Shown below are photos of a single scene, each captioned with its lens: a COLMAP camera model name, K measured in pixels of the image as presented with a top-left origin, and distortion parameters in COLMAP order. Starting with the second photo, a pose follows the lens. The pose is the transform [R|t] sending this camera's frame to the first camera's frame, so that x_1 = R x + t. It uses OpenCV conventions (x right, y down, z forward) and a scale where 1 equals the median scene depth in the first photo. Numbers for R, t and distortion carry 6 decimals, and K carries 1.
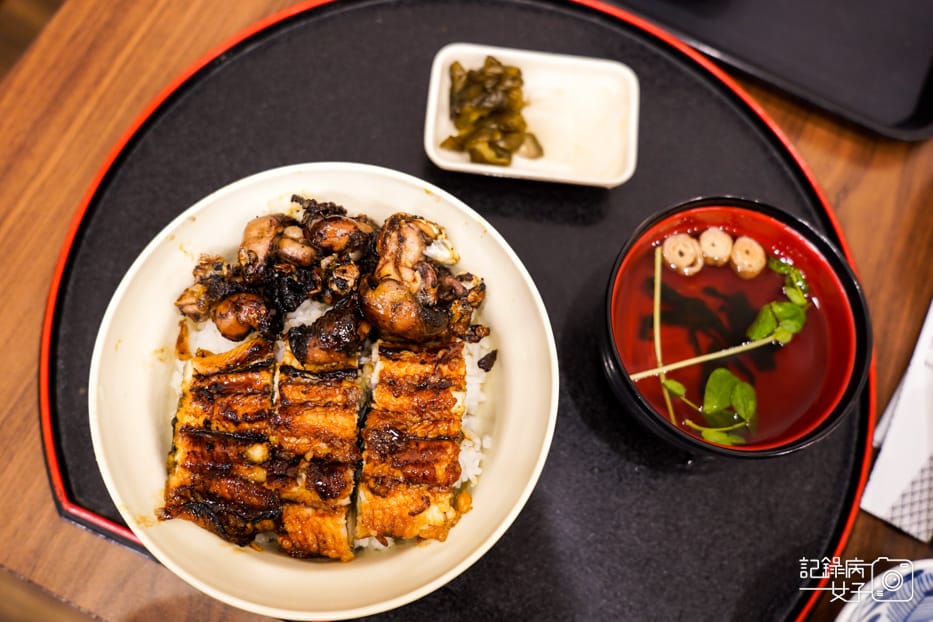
lens RADIAL K [[830.7, 0, 472.3], [0, 830.7, 283.2], [0, 0, 1]] dist [-0.010554, -0.022536]
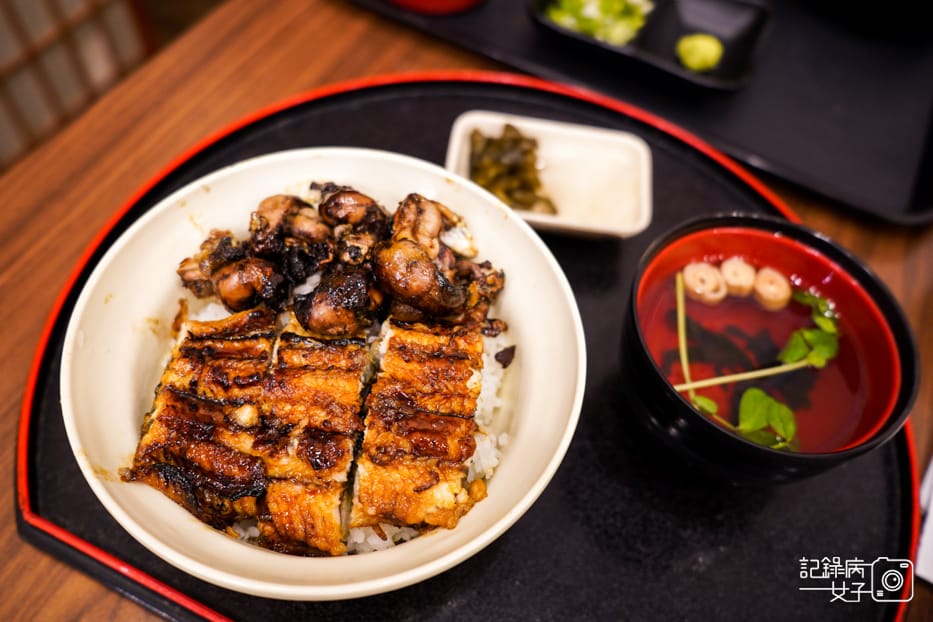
lens RADIAL K [[734.7, 0, 465.9], [0, 734.7, 318.5], [0, 0, 1]] dist [-0.010319, -0.000404]
pose [[0.999429, 0.031668, -0.011816, -0.018040], [-0.033635, 0.966345, -0.255041, 0.274690], [0.003342, 0.255293, 0.966858, 0.204245]]
